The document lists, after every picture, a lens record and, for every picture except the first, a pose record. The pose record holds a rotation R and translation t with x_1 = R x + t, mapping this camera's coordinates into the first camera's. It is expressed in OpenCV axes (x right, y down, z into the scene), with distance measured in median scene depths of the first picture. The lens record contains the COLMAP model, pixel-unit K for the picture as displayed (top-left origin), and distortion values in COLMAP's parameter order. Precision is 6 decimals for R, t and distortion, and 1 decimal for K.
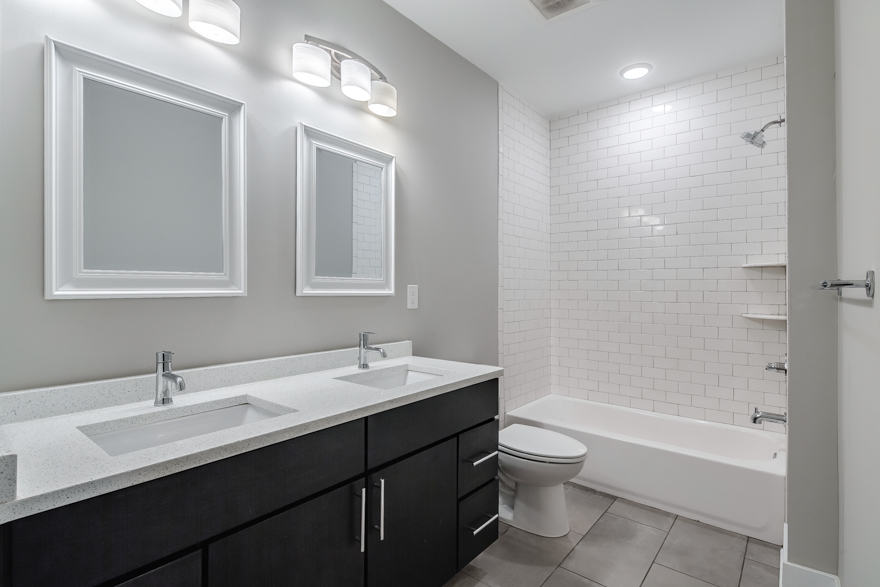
lens RADIAL K [[431.4, 0, 443.1], [0, 431.4, 287.1], [0, 0, 1]] dist [-0.000198, -0.000304]
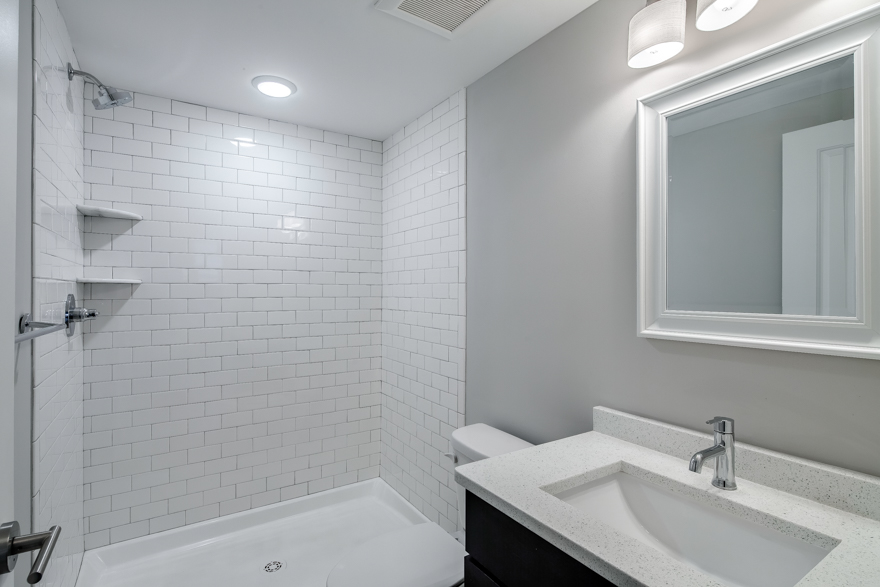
lens RADIAL K [[431.4, 0, 443.1], [0, 431.4, 287.1], [0, 0, 1]] dist [-0.000198, -0.000304]
pose [[-0.299177, -0.006108, -0.954178, 0.381208], [0.002380, 0.999972, -0.007148, -0.050632], [0.954195, -0.004409, -0.299154, 0.785813]]
